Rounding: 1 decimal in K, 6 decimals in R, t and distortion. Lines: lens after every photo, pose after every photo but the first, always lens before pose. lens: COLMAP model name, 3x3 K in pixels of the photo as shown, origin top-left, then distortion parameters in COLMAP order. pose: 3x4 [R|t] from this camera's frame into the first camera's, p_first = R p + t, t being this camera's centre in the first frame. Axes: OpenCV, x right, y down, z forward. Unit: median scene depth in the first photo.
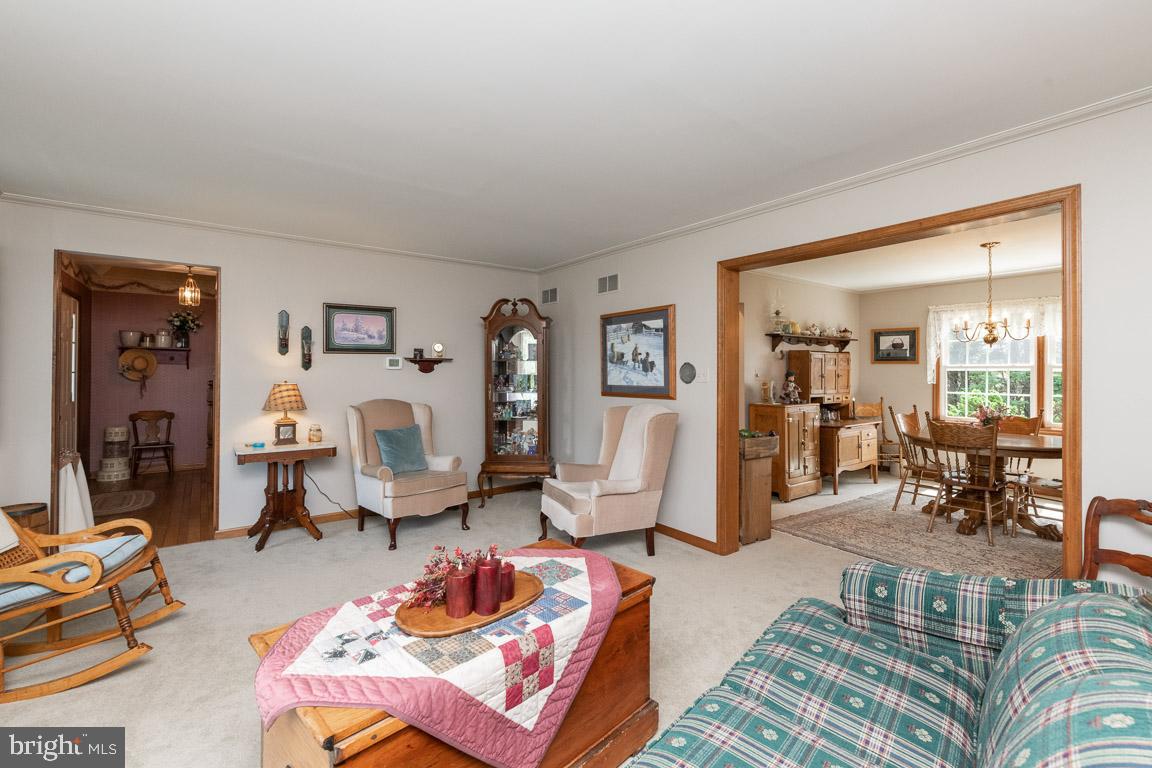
lens RADIAL K [[504.7, 0, 576.3], [0, 504.7, 367.5], [0, 0, 1]] dist [0.001463, 0.000144]
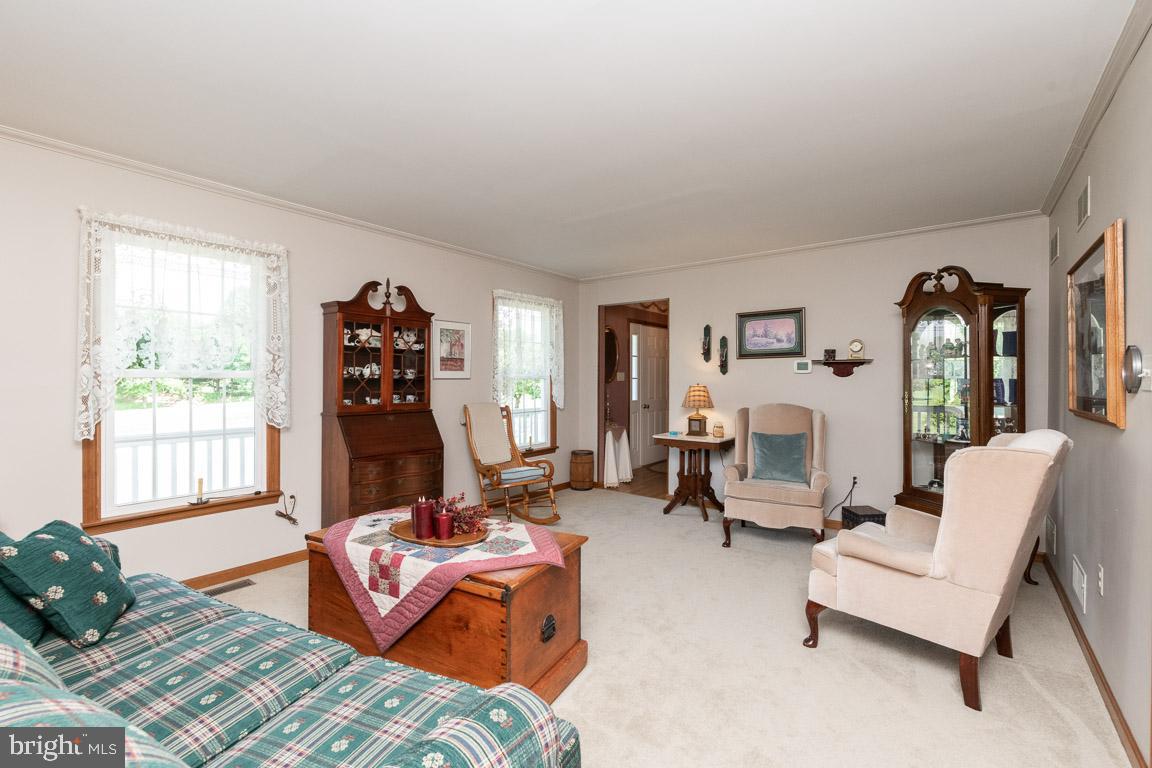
lens RADIAL K [[496.5, 0, 577.3], [0, 496.5, 377.8], [0, 0, 1]] dist [0.000117, -0.000016]
pose [[0.272849, -0.005307, -0.962042, 0.465718], [0.004927, 0.999979, -0.004119, 0.016134], [0.962044, -0.003616, 0.272870, 0.377638]]
